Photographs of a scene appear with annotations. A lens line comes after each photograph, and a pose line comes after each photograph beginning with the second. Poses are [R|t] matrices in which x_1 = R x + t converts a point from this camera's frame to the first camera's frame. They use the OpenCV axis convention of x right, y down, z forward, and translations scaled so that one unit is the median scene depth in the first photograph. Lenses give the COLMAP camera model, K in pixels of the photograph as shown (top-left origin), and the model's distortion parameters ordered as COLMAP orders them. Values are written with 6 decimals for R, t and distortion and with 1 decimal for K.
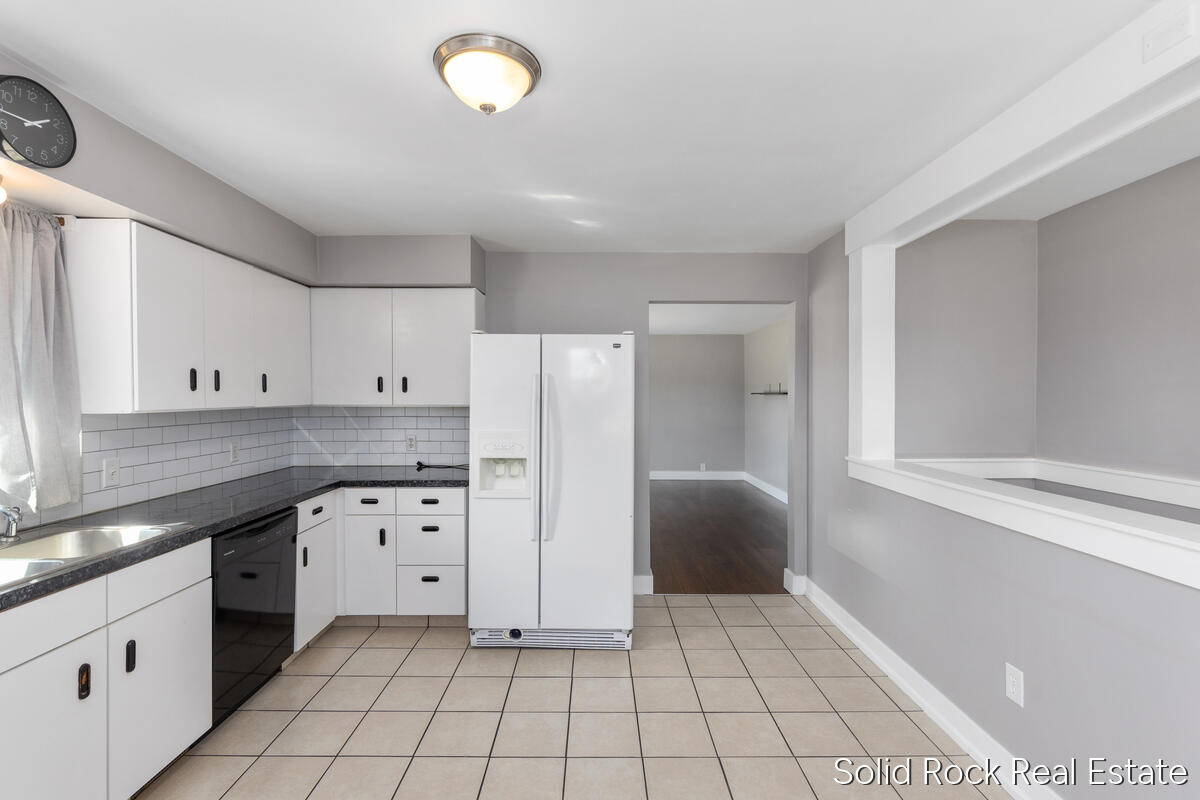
lens RADIAL K [[543.1, 0, 591.3], [0, 543.1, 401.4], [0, 0, 1]] dist [0.000034, 0.000007]
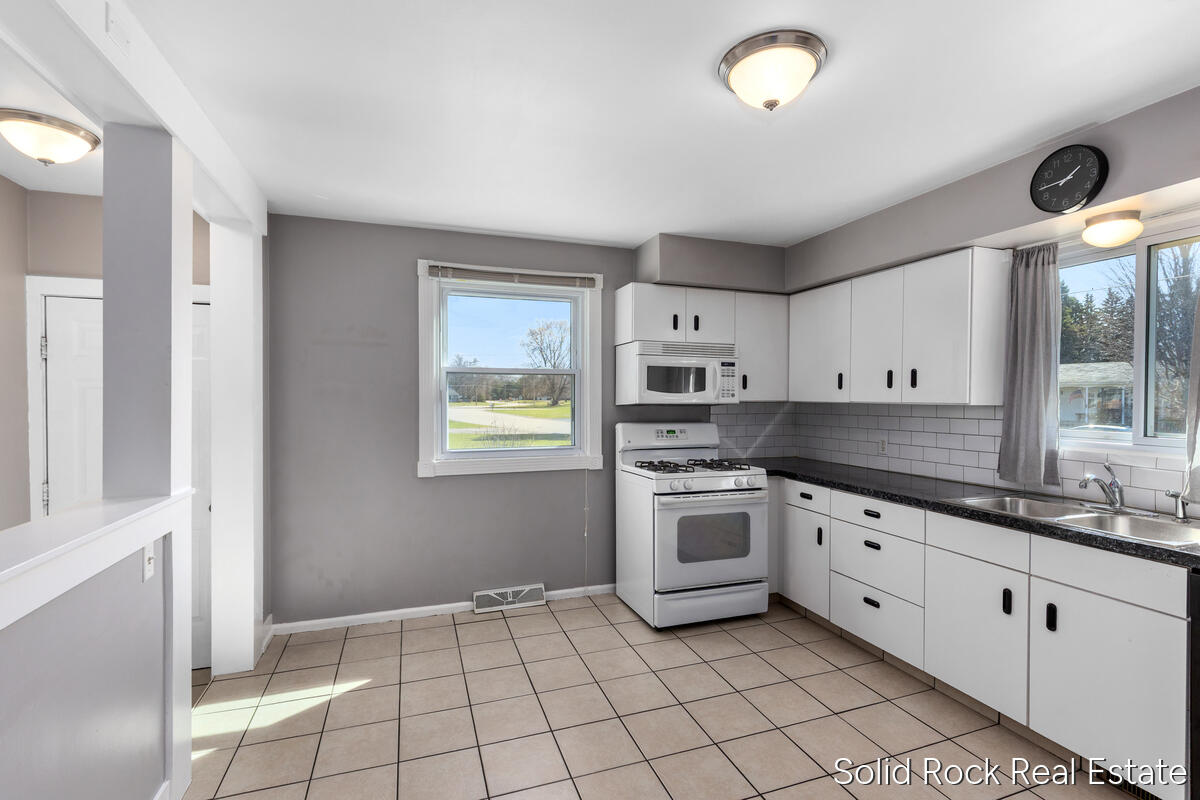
lens RADIAL K [[543.1, 0, 591.3], [0, 543.1, 401.4], [0, 0, 1]] dist [0.000034, 0.000007]
pose [[-0.943766, 0.008049, -0.330517, 0.268565], [0.001268, 0.999784, 0.020728, -0.006742], [0.330612, 0.019143, -0.943572, 1.060360]]
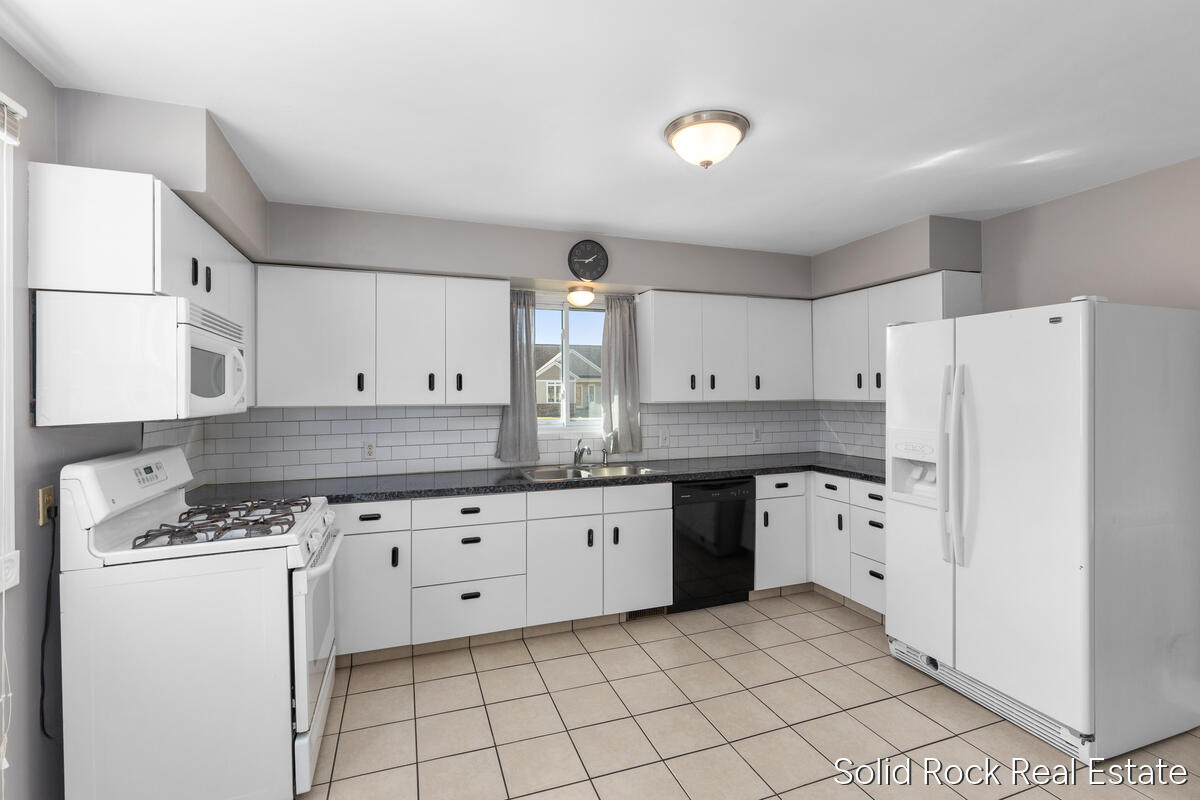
lens RADIAL K [[530.4, 0, 593.7], [0, 530.4, 387.8], [0, 0, 1]] dist [-0.001694, -0.000120]
pose [[0.341792, -0.010445, -0.939718, 0.488218], [-0.003765, 0.999915, -0.012483, -0.003268], [0.939768, 0.007804, 0.341724, 0.192161]]
